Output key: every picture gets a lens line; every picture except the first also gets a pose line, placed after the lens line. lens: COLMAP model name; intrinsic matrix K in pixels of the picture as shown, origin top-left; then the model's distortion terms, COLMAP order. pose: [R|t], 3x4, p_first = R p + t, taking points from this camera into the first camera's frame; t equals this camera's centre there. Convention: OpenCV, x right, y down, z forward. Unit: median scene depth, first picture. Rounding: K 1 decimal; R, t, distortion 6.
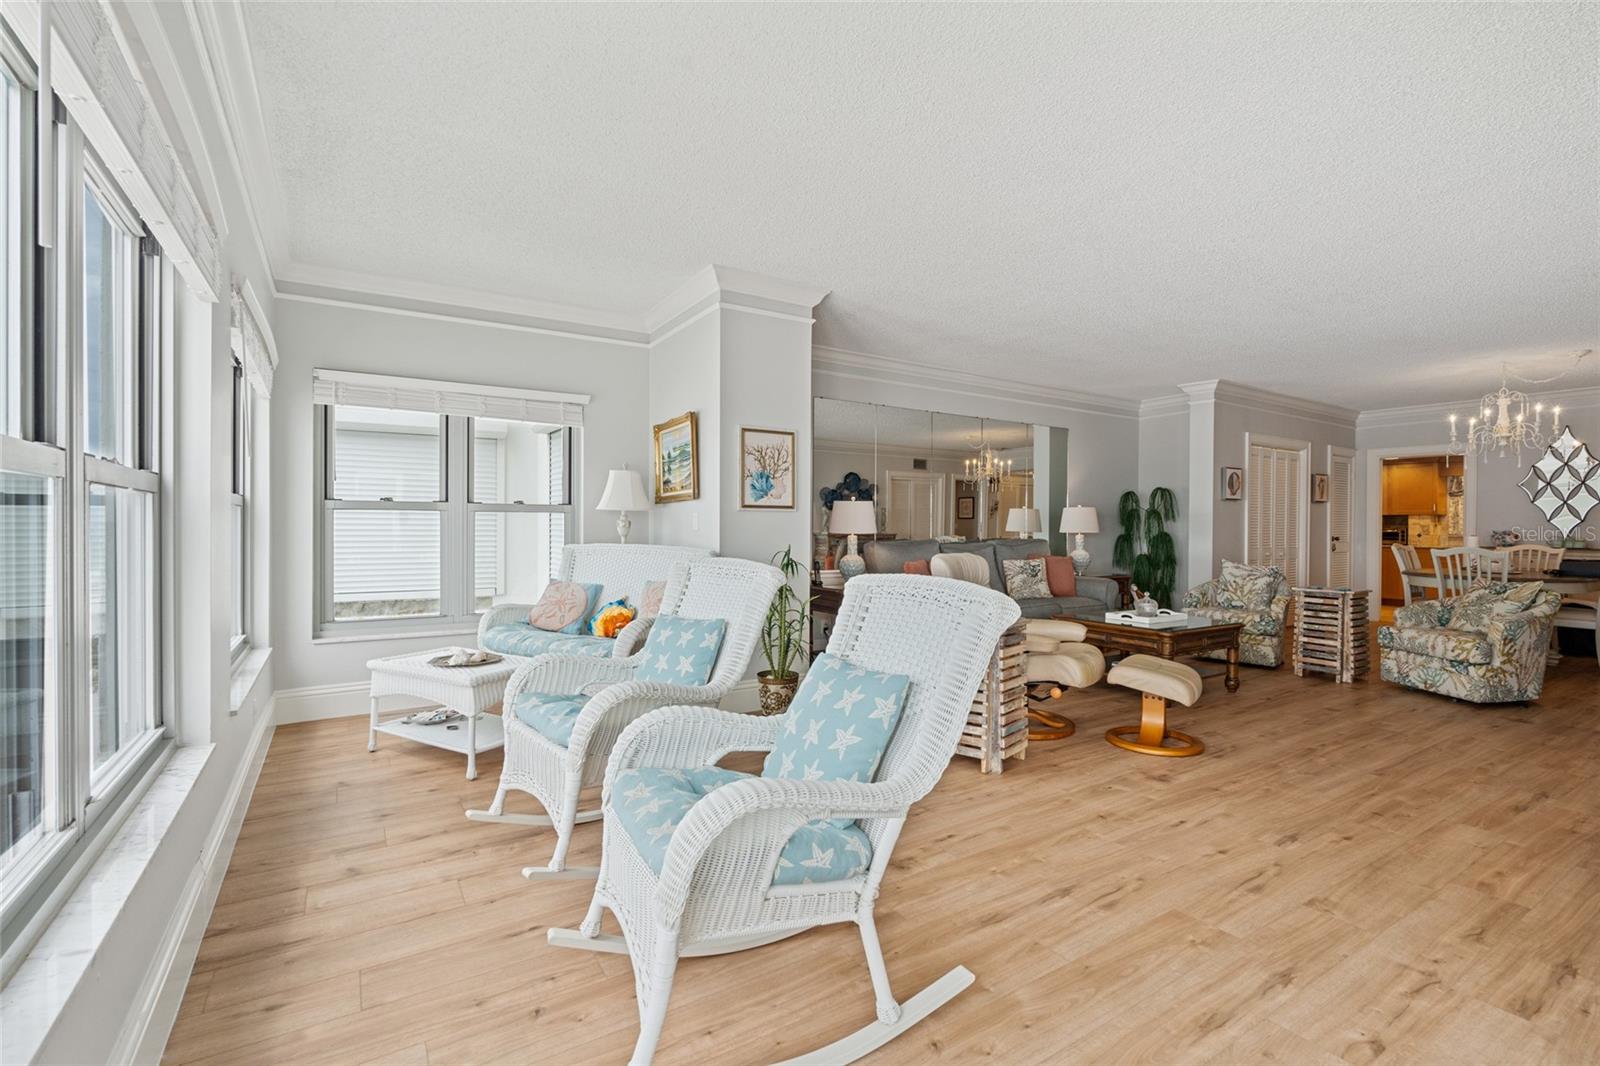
lens RADIAL K [[701.1, 0, 798.8], [0, 701.1, 531.9], [0, 0, 1]] dist [-0.006283, 0.001911]
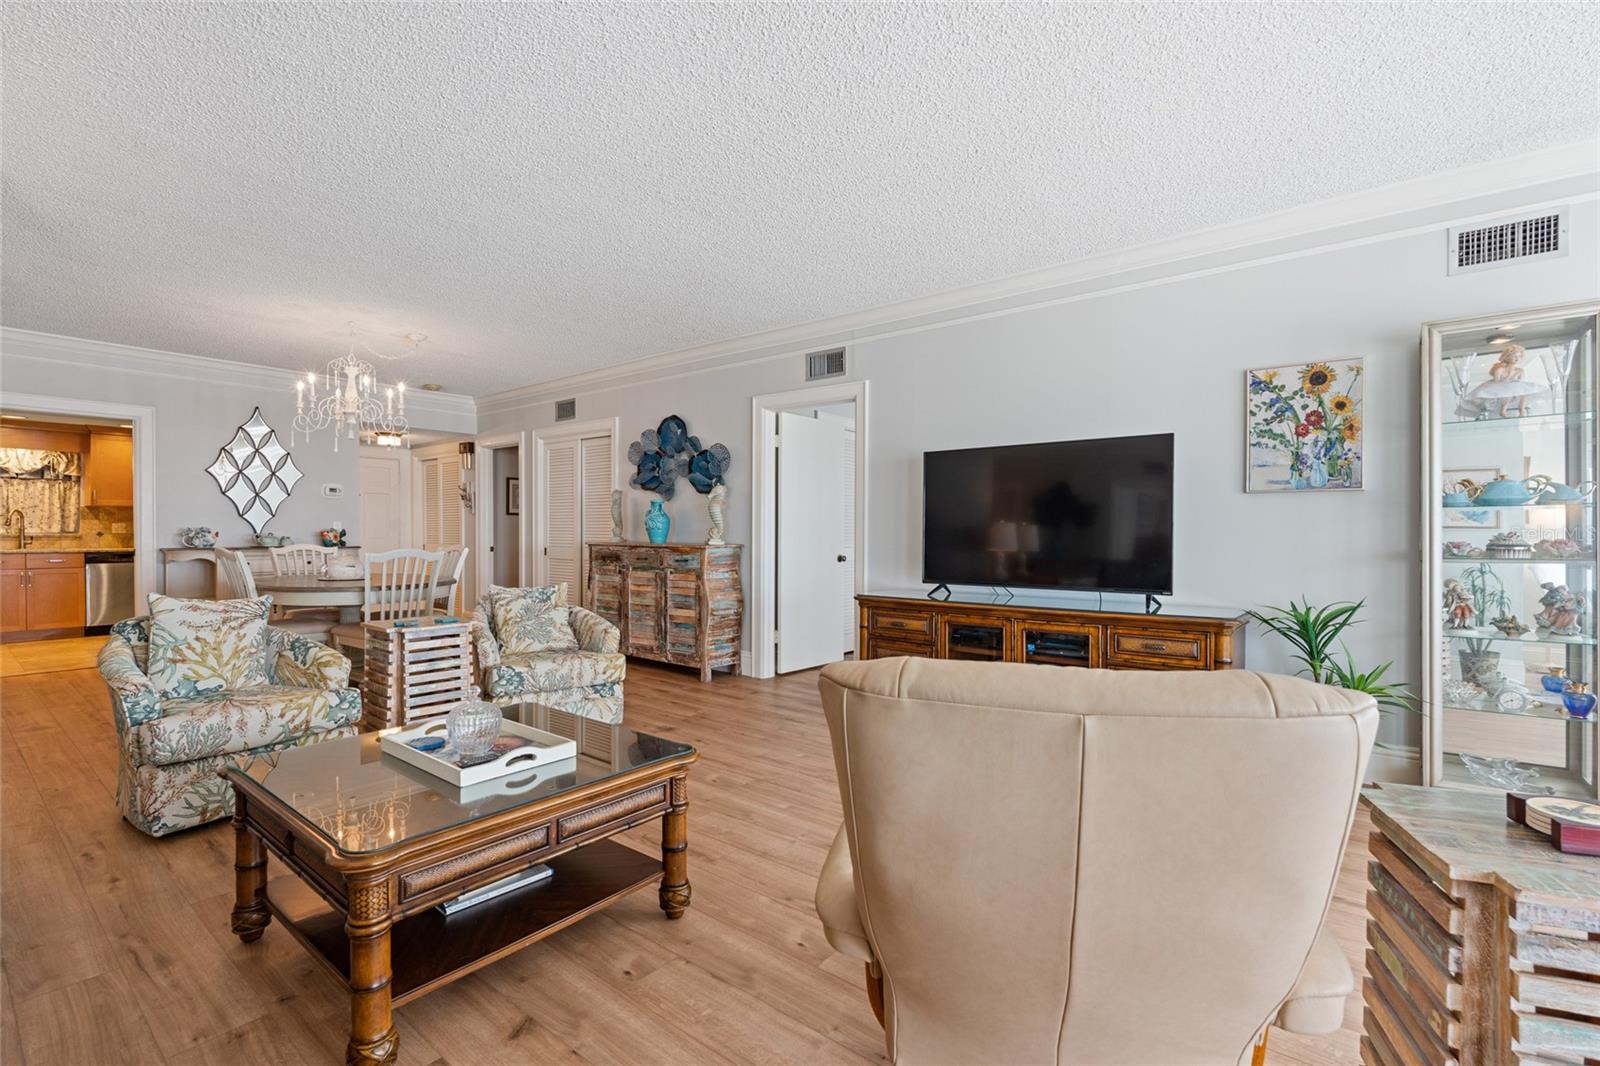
lens RADIAL K [[701.1, 0, 825.4], [0, 701.1, 548.8], [0, 0, 1]] dist [-0.006283, 0.001911]
pose [[-0.335911, -0.029153, 0.941442, 0.060579], [0.000040, 0.999520, 0.030965, -0.002227], [-0.941894, 0.010439, -0.335749, 0.835929]]
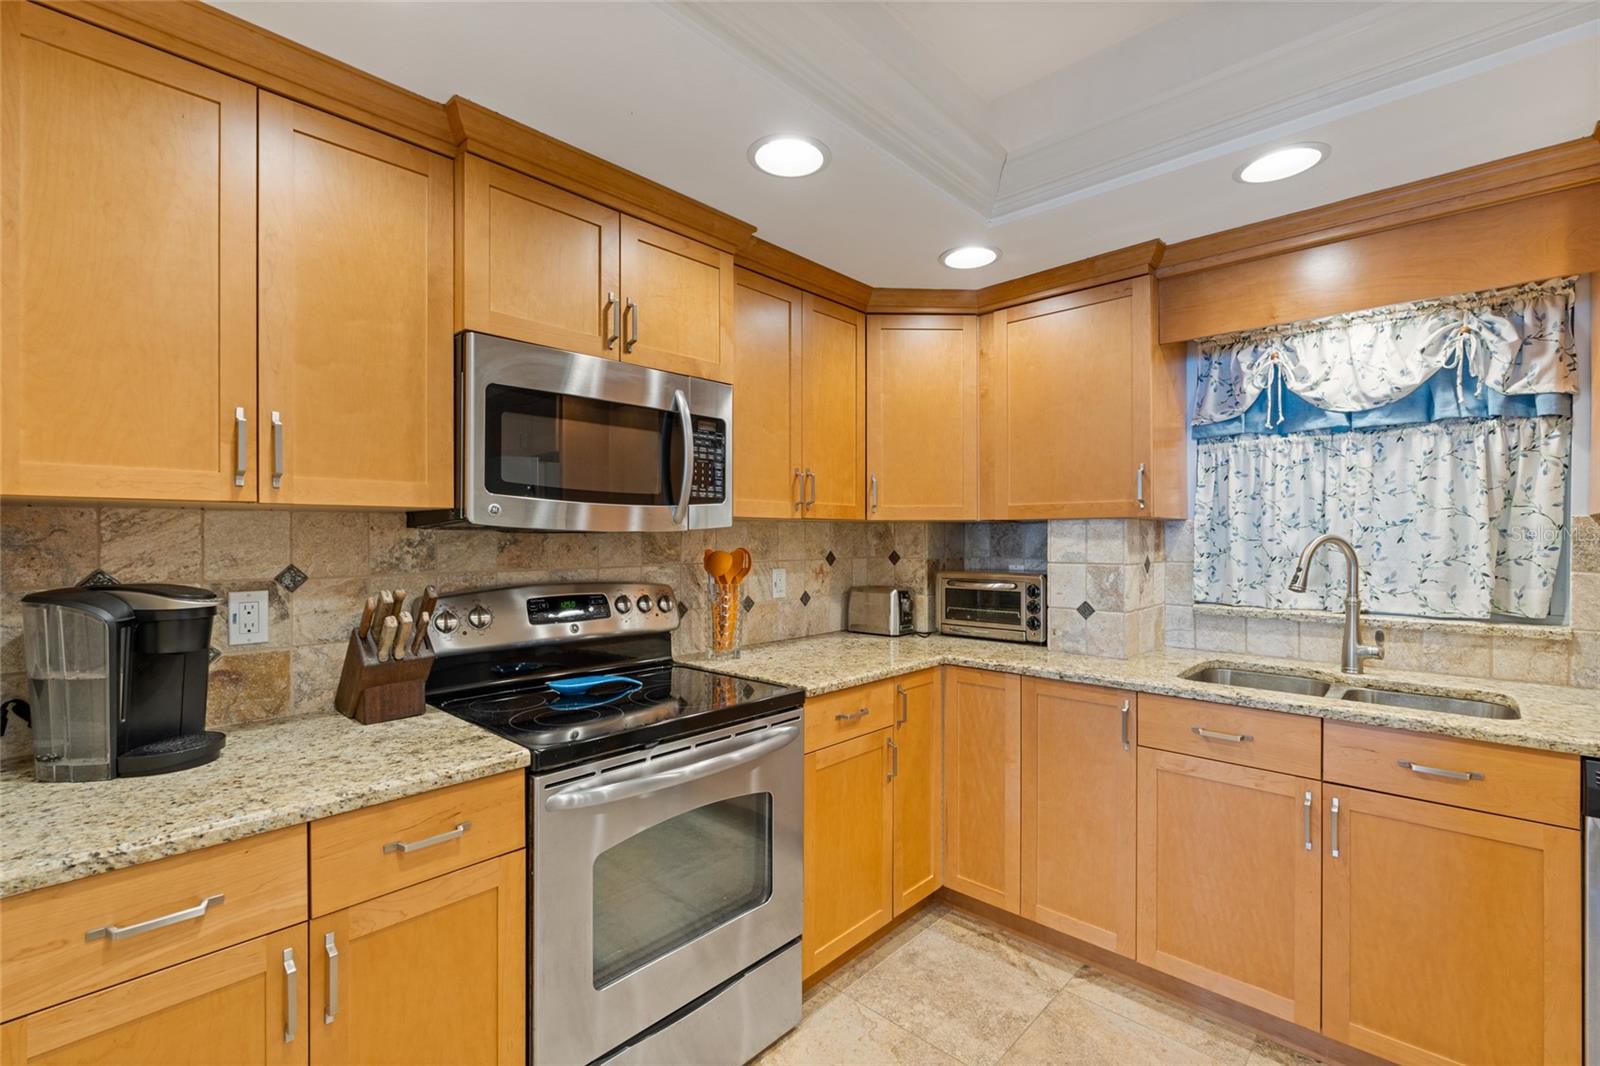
lens RADIAL K [[701.1, 0, 797.9], [0, 701.1, 535.7], [0, 0, 1]] dist [-0.006283, 0.001911]
pose [[0.968951, -0.005323, 0.247195, 1.406858], [0.007984, 0.999920, -0.009760, -0.033363], [-0.247123, 0.011431, 0.968917, 1.522437]]
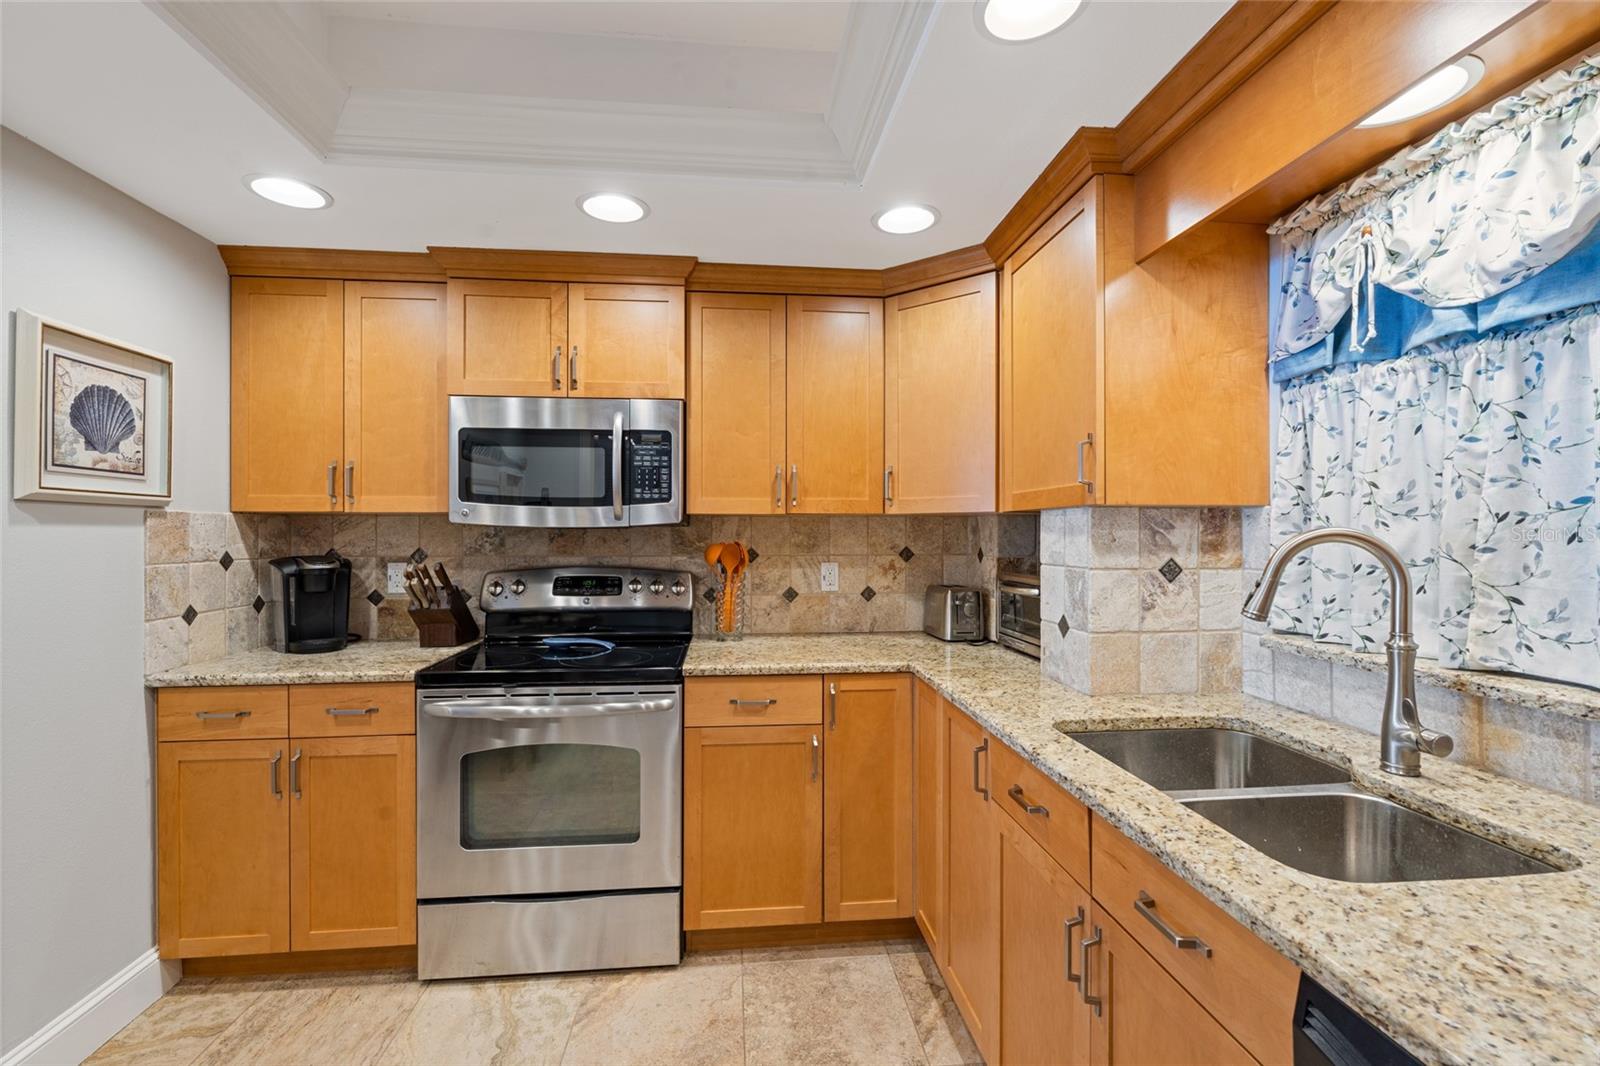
lens RADIAL K [[701.1, 0, 801.0], [0, 701.1, 532.5], [0, 0, 1]] dist [-0.006283, 0.001911]
pose [[0.894222, -0.004403, -0.447603, 1.710405], [-0.000432, 0.999943, -0.010699, -0.031501], [0.447624, 0.009760, 0.894168, 1.540724]]
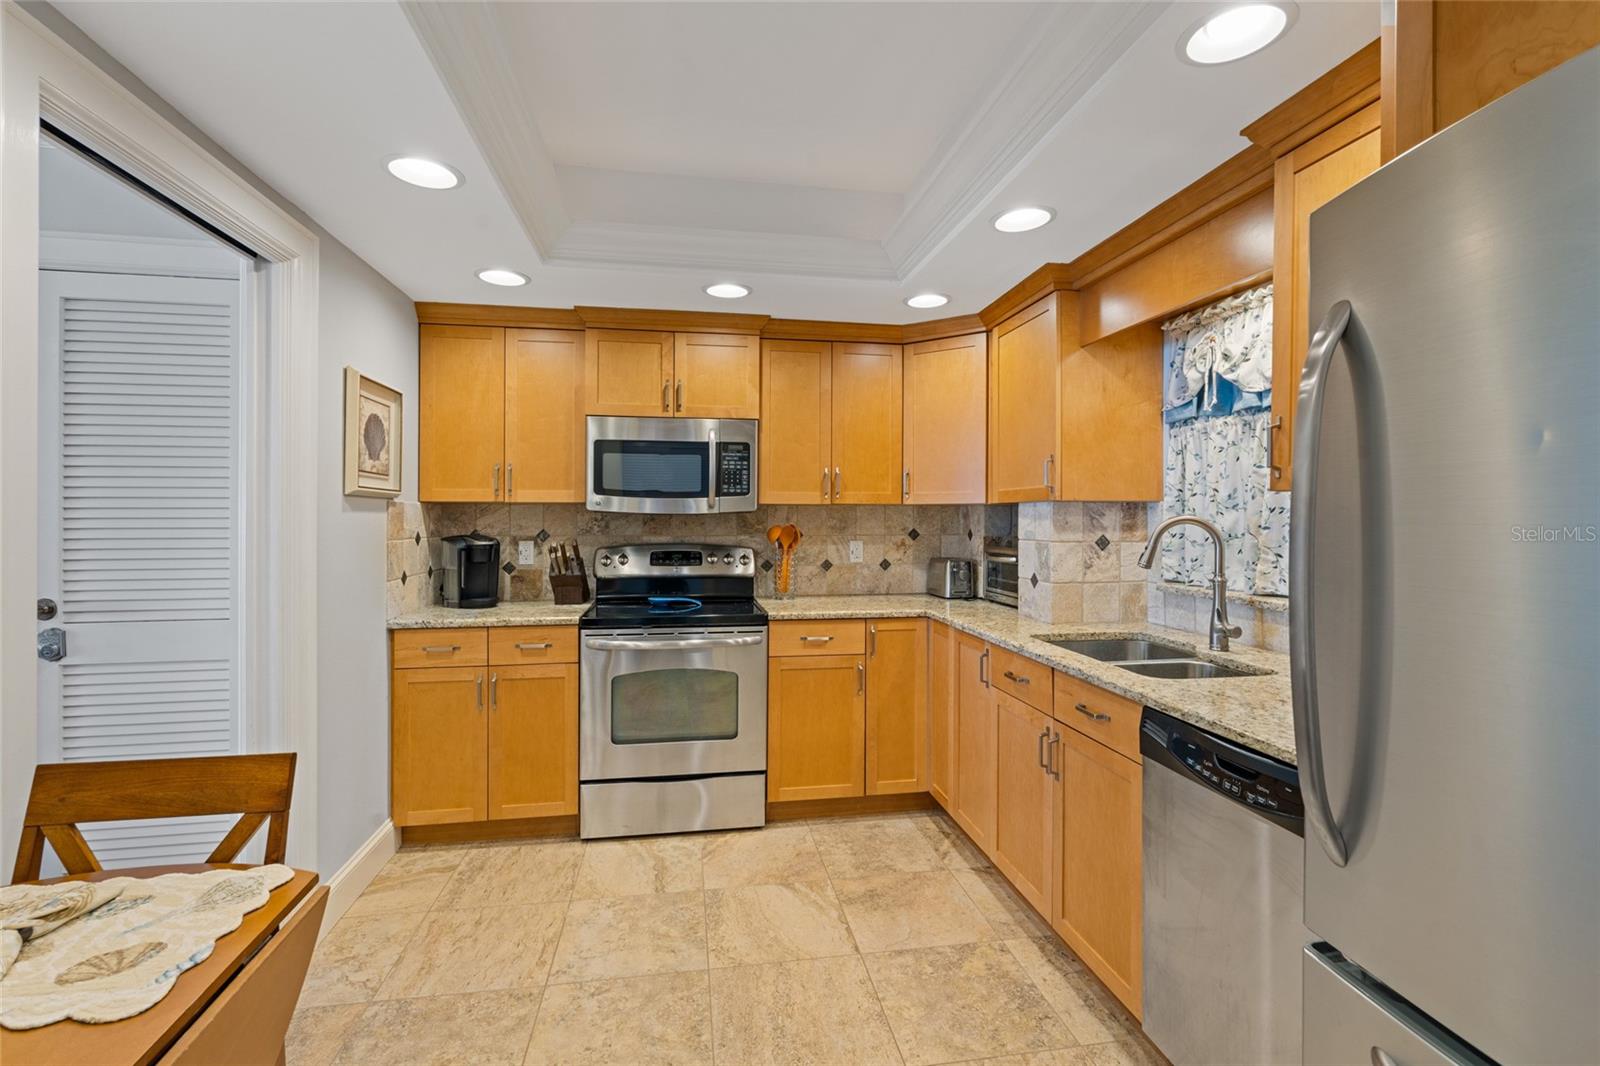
lens RADIAL K [[701.1, 0, 815.4], [0, 701.1, 522.7], [0, 0, 1]] dist [-0.006283, 0.001911]
pose [[0.926805, -0.000753, -0.375543, 1.716236], [-0.001660, 0.999980, -0.006100, -0.028683], [0.375540, 0.006277, 0.926785, 1.376456]]
